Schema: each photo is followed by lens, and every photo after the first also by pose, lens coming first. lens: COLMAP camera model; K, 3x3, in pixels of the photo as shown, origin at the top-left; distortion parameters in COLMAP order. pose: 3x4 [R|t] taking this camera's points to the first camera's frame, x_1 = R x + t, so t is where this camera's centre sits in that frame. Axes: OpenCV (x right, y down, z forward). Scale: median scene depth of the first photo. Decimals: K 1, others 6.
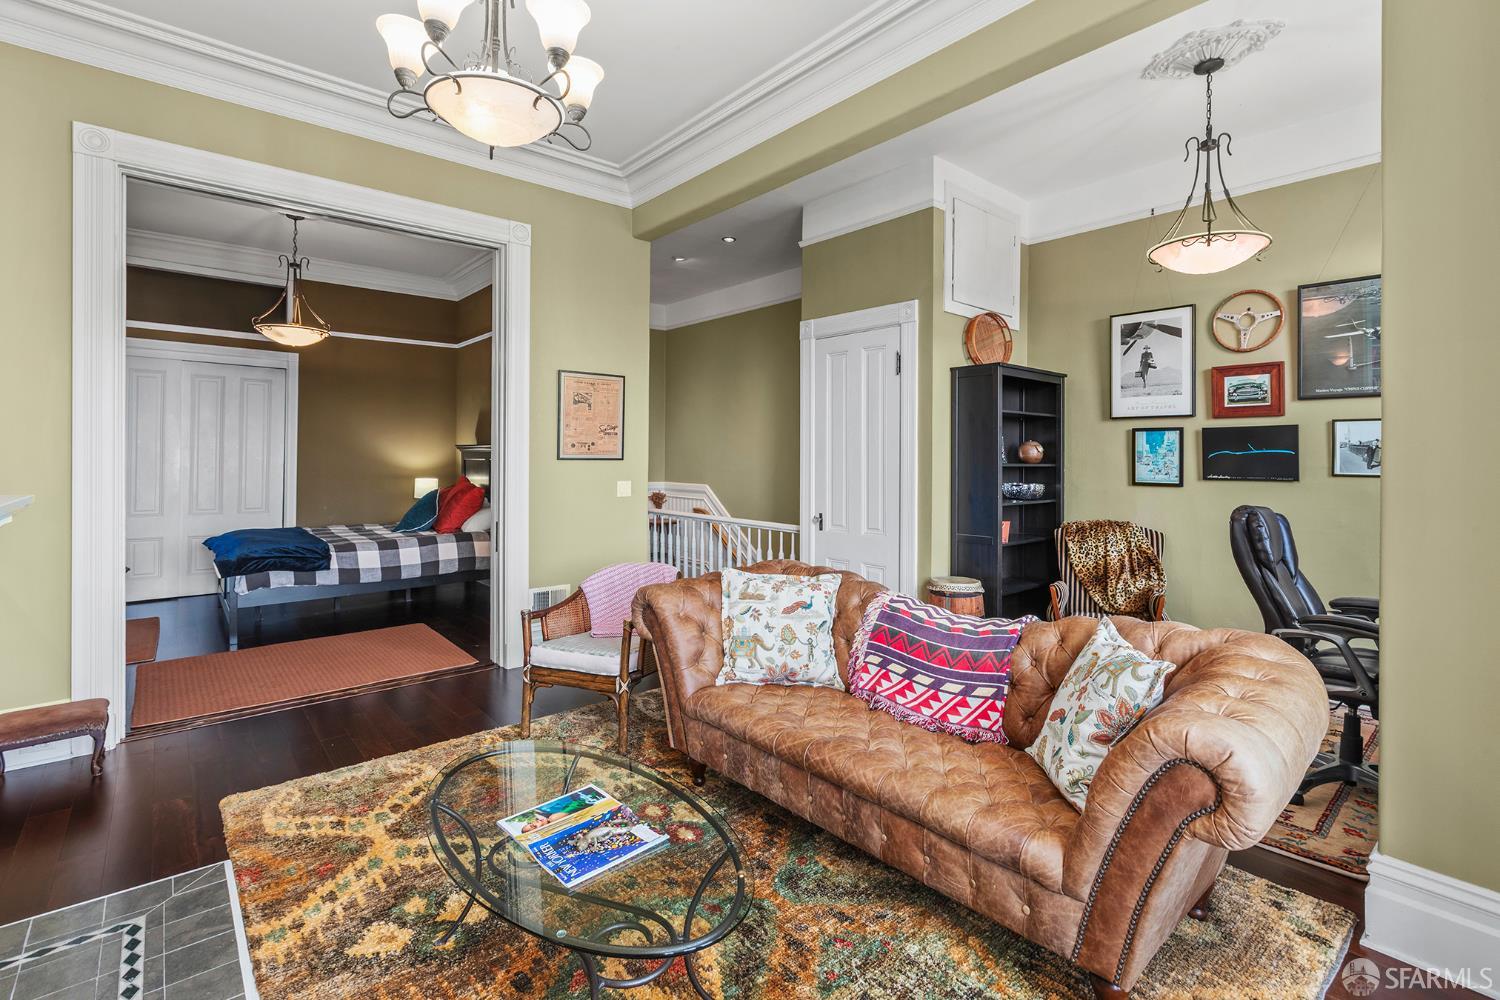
lens RADIAL K [[686.6, 0, 773.9], [0, 686.6, 466.4], [0, 0, 1]] dist [-0.001358, 0.000309]
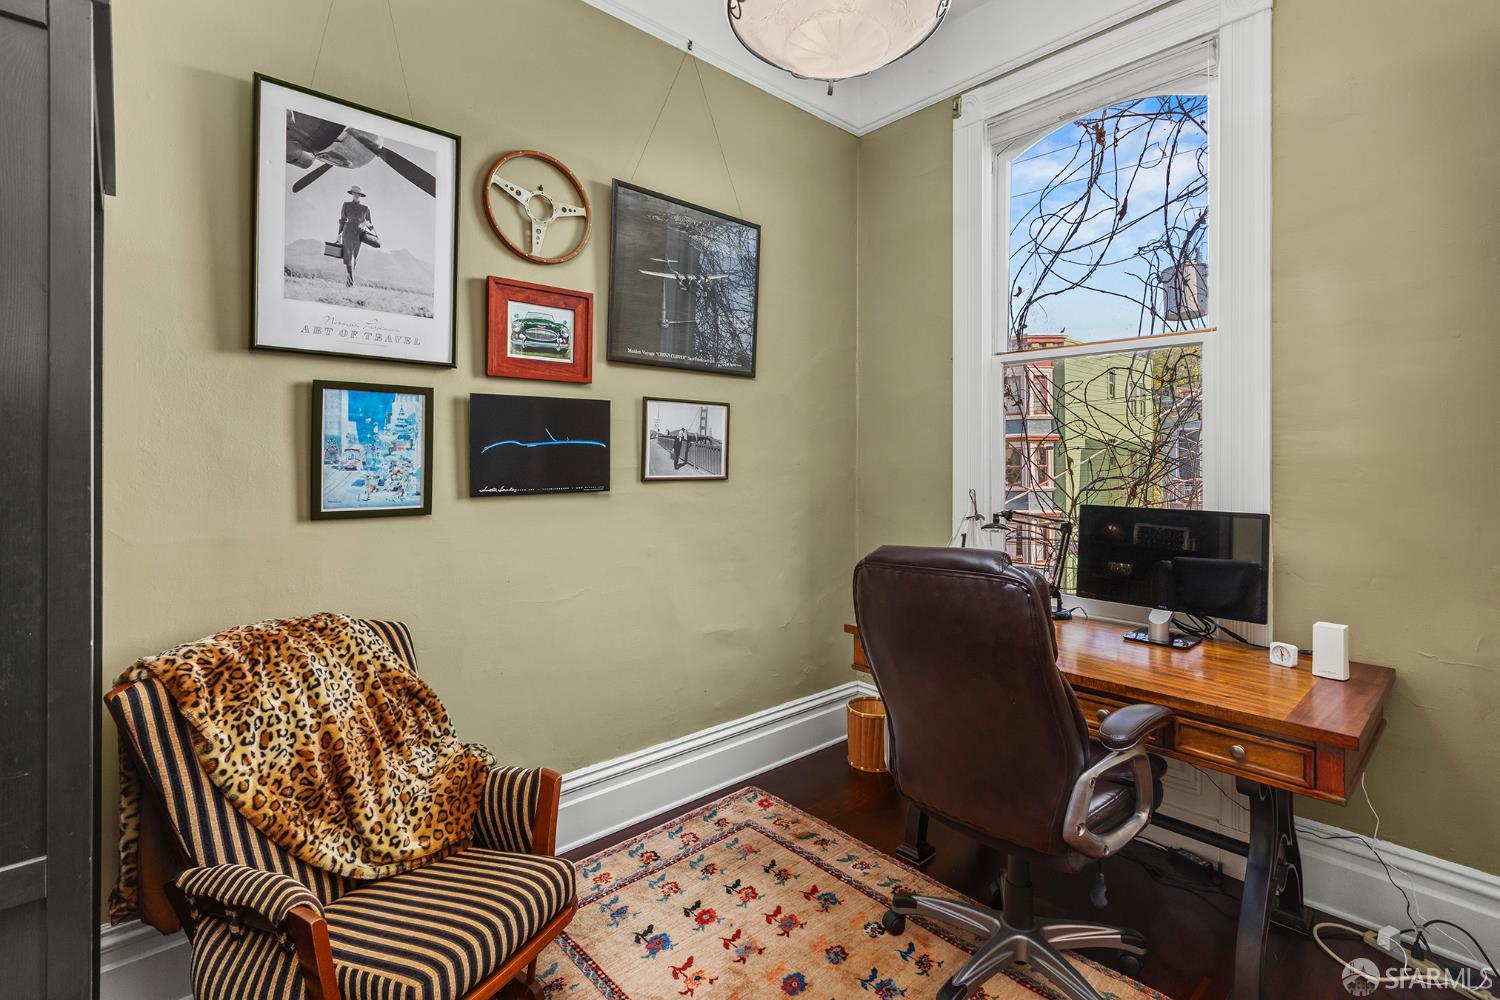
lens RADIAL K [[686.6, 0, 741.4], [0, 686.6, 454.3], [0, 0, 1]] dist [-0.001358, 0.000309]
pose [[-0.006017, -0.000317, 0.999982, 0.125869], [0.009557, 0.999954, 0.000374, -0.010088], [-0.999936, 0.009559, -0.006014, 0.812617]]
